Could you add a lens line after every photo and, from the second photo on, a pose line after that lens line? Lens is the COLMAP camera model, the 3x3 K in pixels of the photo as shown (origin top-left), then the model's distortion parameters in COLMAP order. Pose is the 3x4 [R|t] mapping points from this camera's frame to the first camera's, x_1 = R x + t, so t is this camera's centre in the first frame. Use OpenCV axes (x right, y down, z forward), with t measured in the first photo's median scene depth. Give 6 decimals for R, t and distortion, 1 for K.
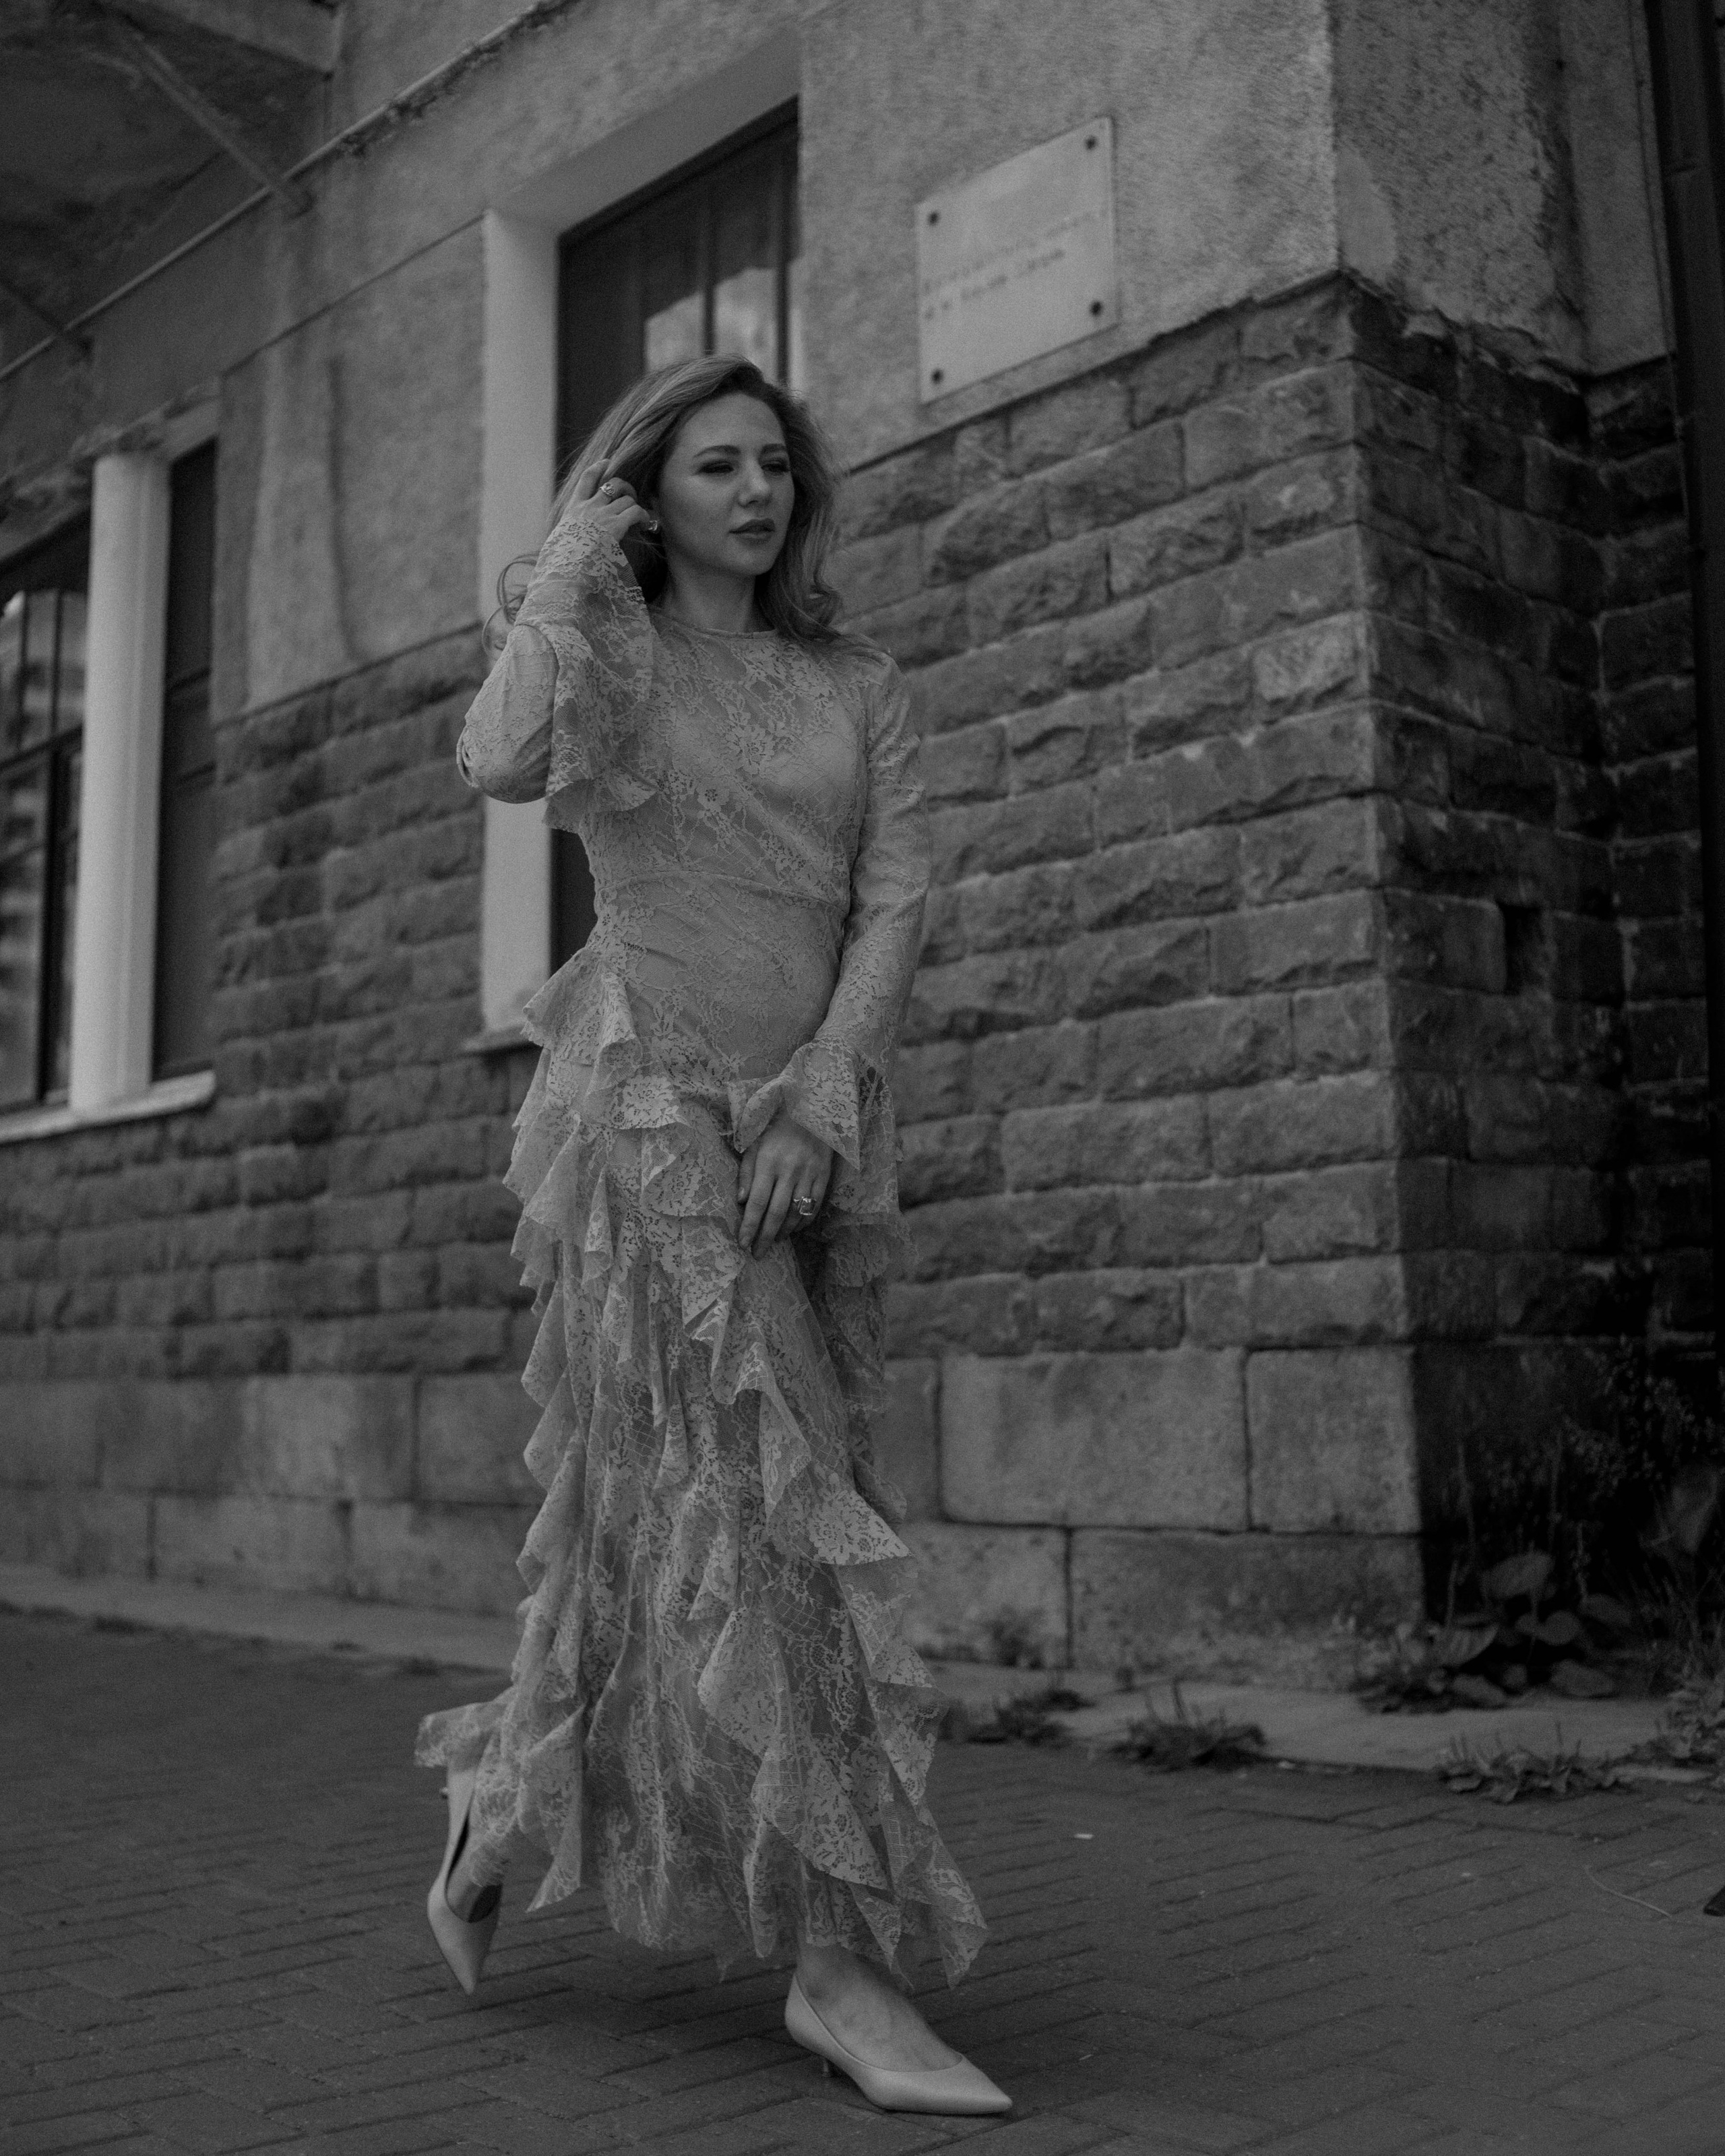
lens RADIAL K [[2580.6, 0, 867.4], [0, 2580.6, 1002.1], [0, 0, 1]] dist [-0.129773, 0.031060]
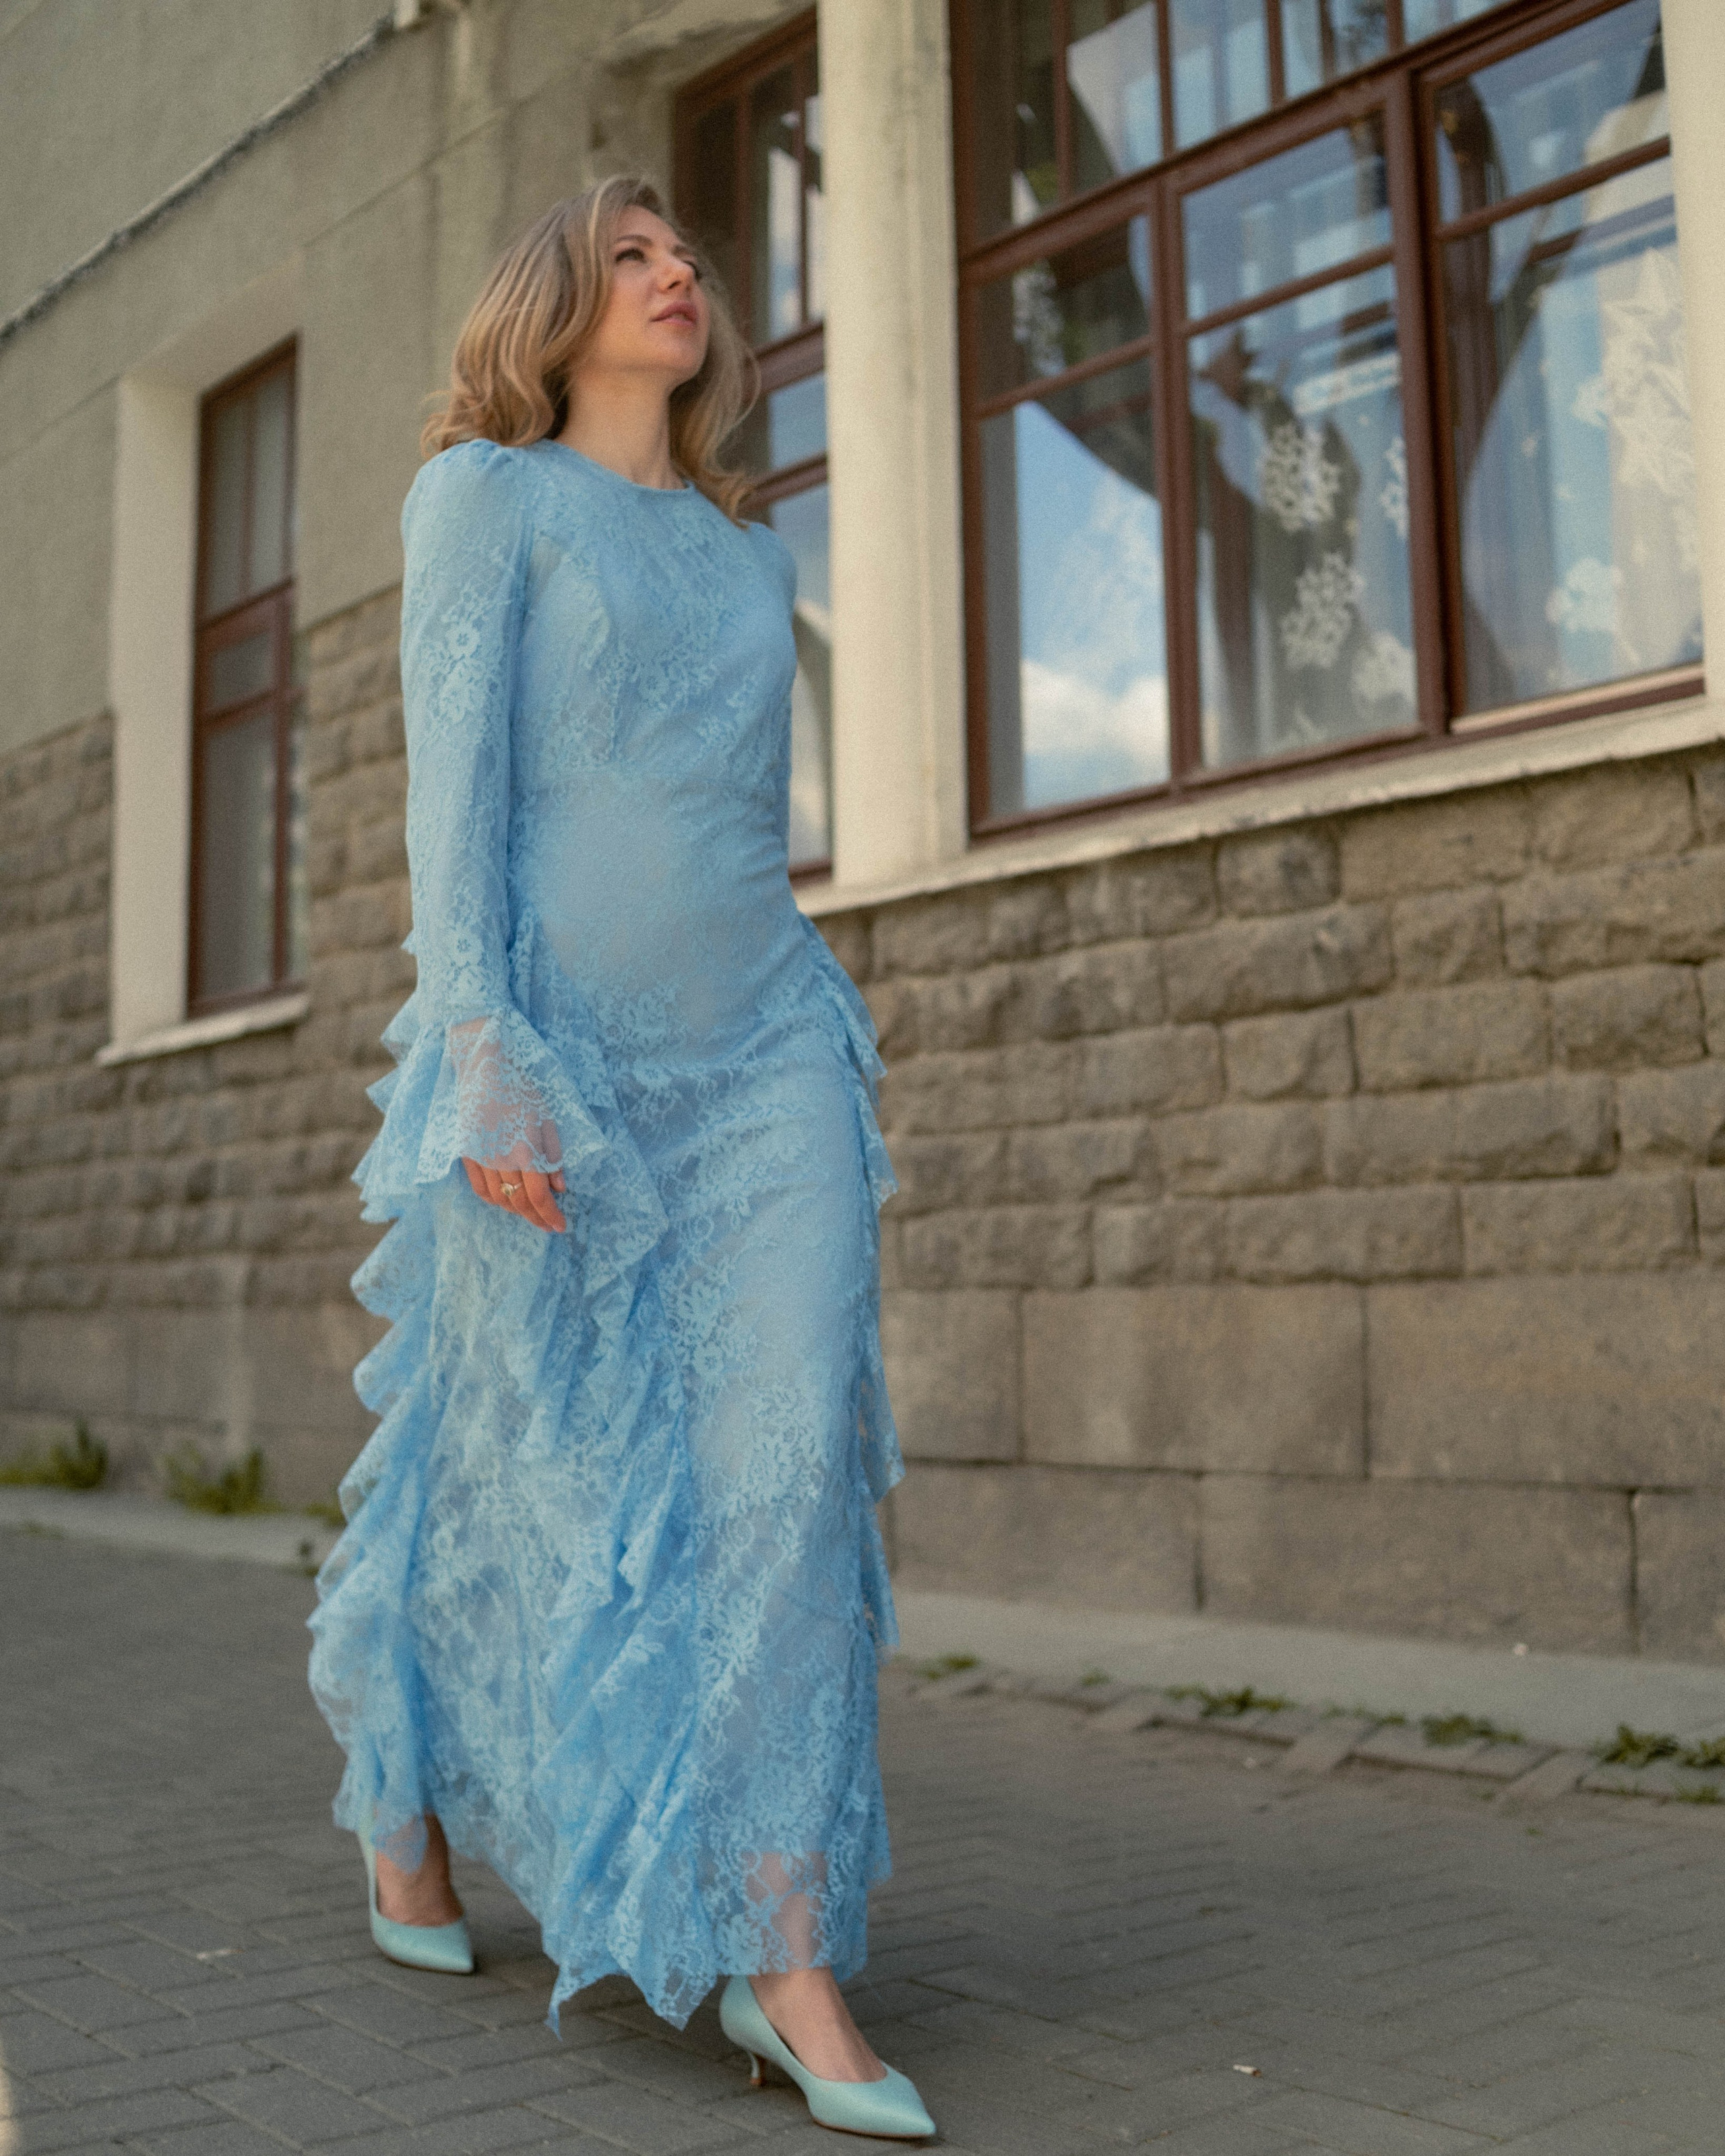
lens RADIAL K [[2577.1, 0, 862.5], [0, 2577.1, 1078.0], [0, 0, 1]] dist [-0.132285, 0.021273]
pose [[0.999426, -0.003176, -0.033727, -0.732025], [0.005059, 0.998424, 0.055900, 0.136725], [0.033496, -0.056038, 0.997867, 0.833065]]
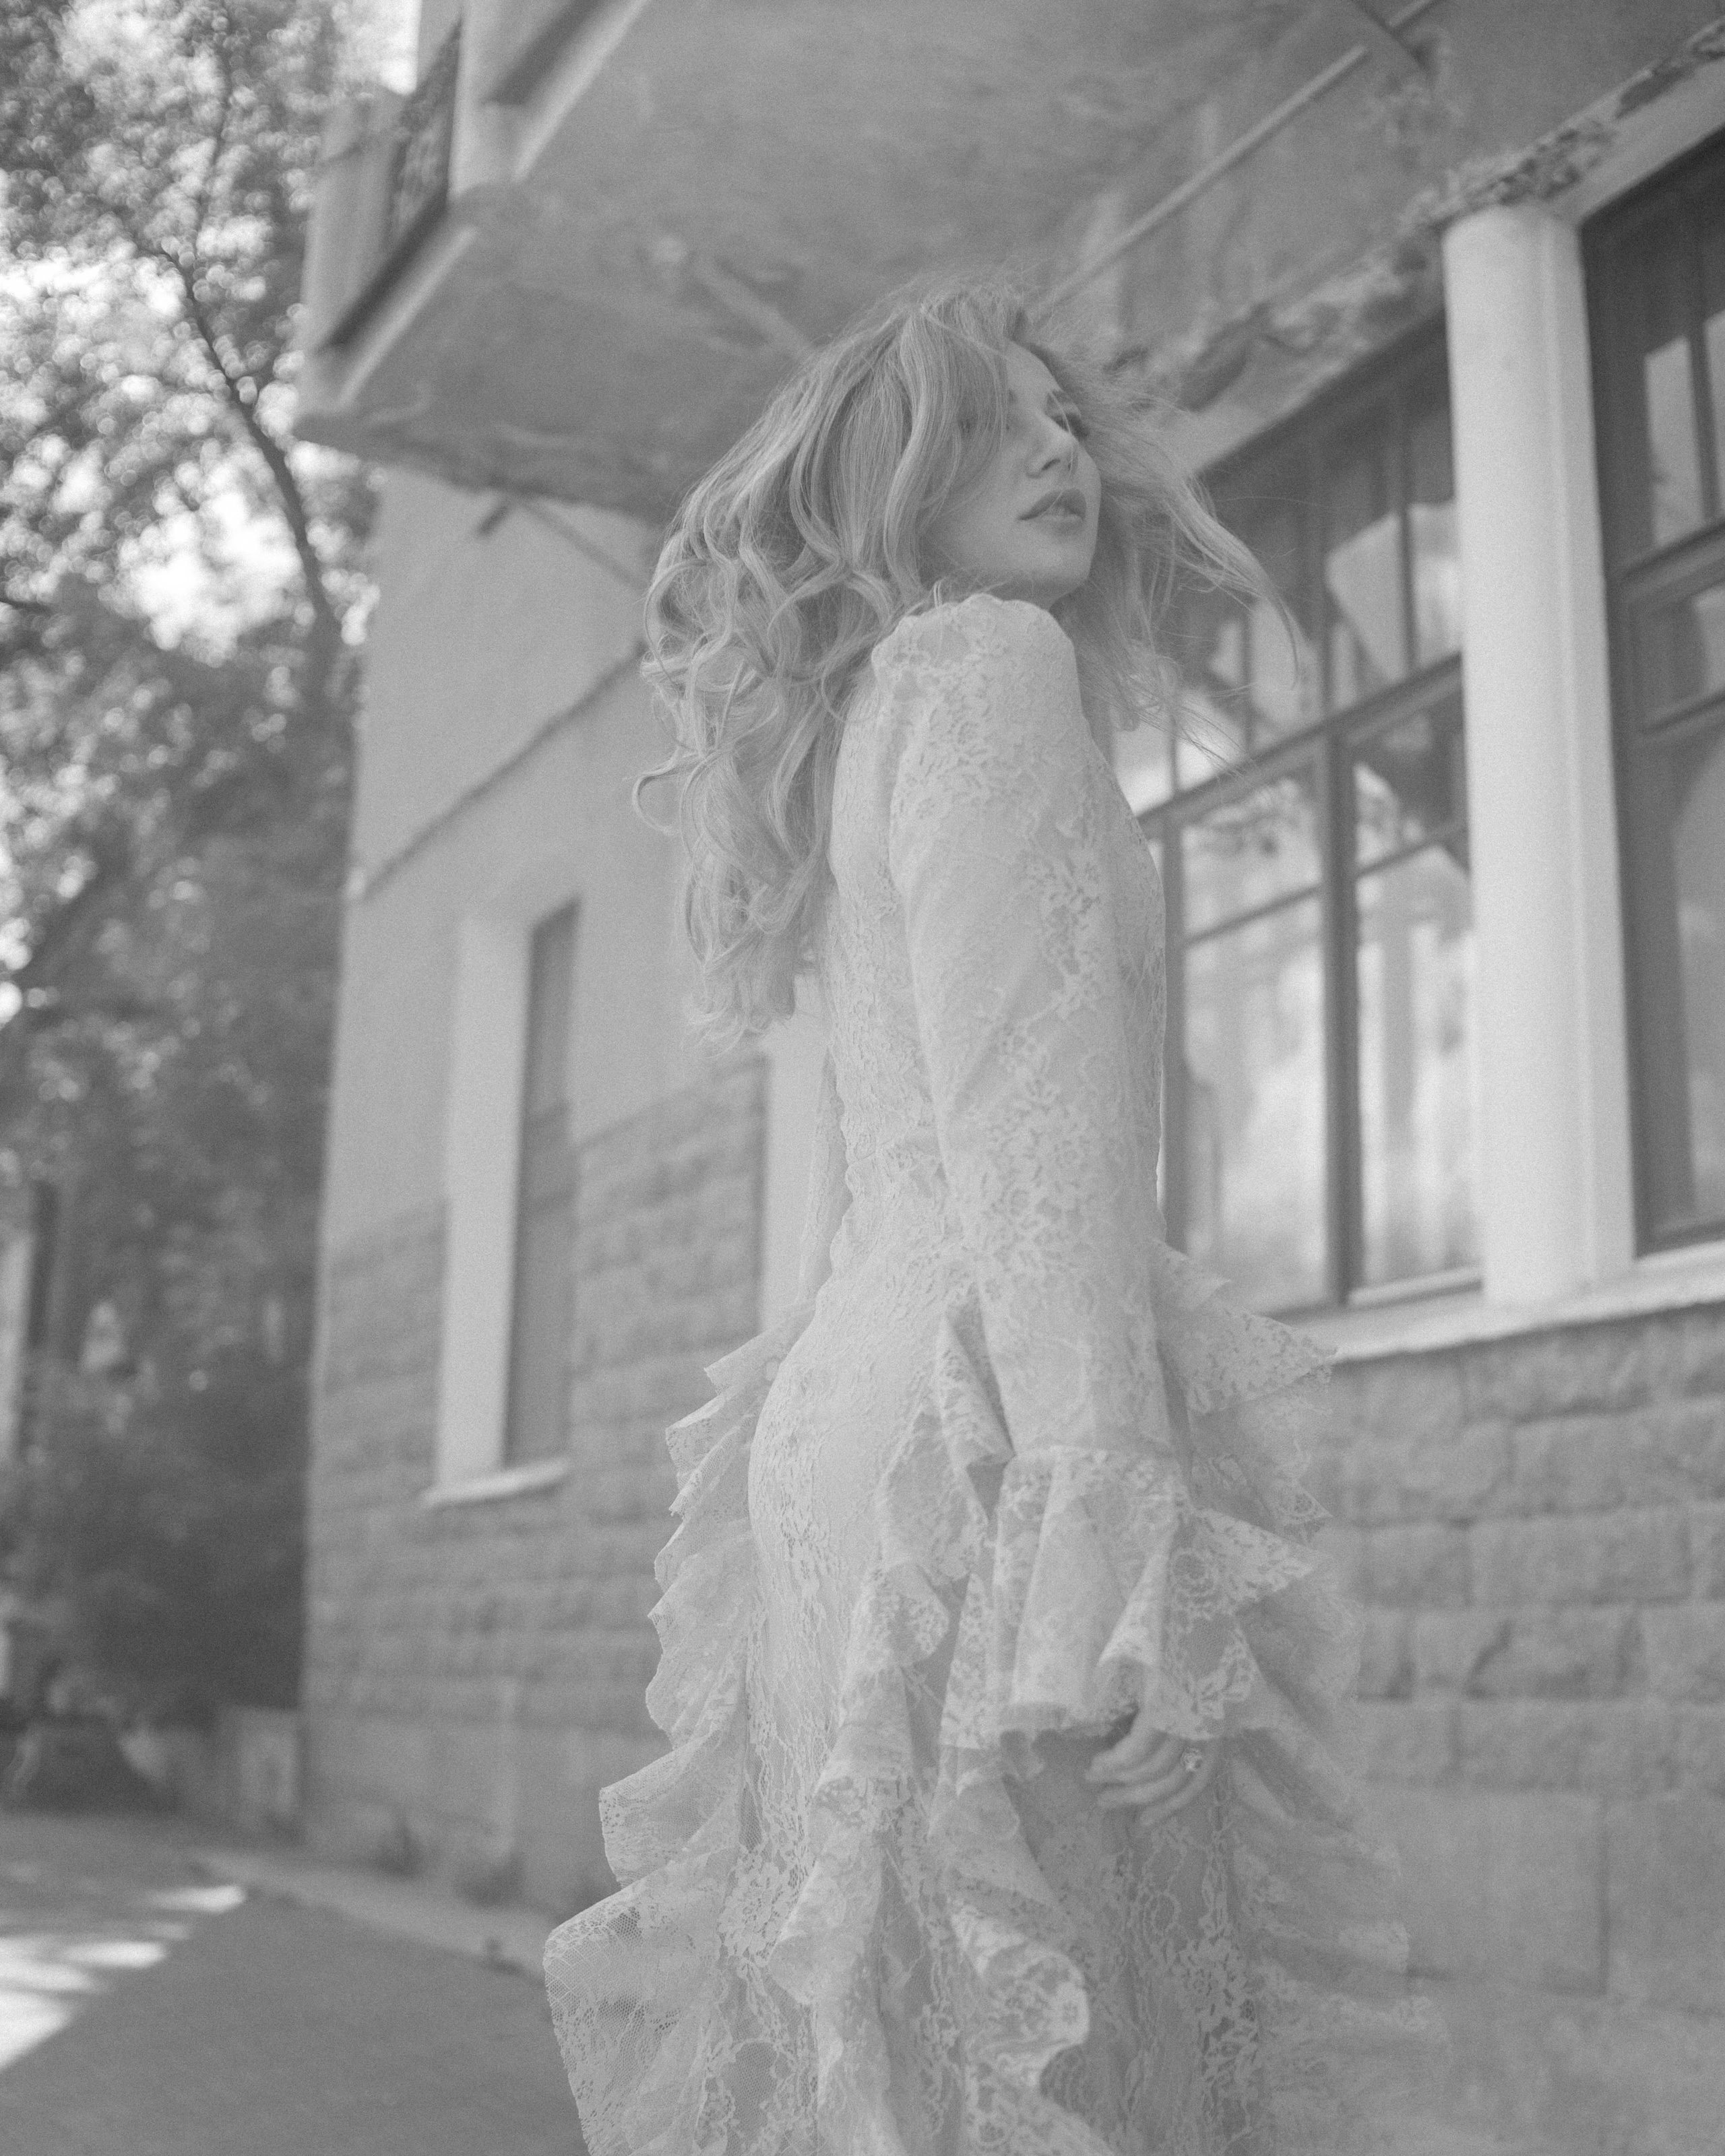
lens RADIAL K [[2585.2, 0, 862.1], [0, 2585.2, 1128.7], [0, 0, 1]] dist [-0.139549, 0.081318]
pose [[0.968357, -0.016493, -0.249022, -0.487901], [0.000049, 0.997826, -0.065896, 0.065850], [0.249568, 0.063799, 0.966253, 0.662329]]
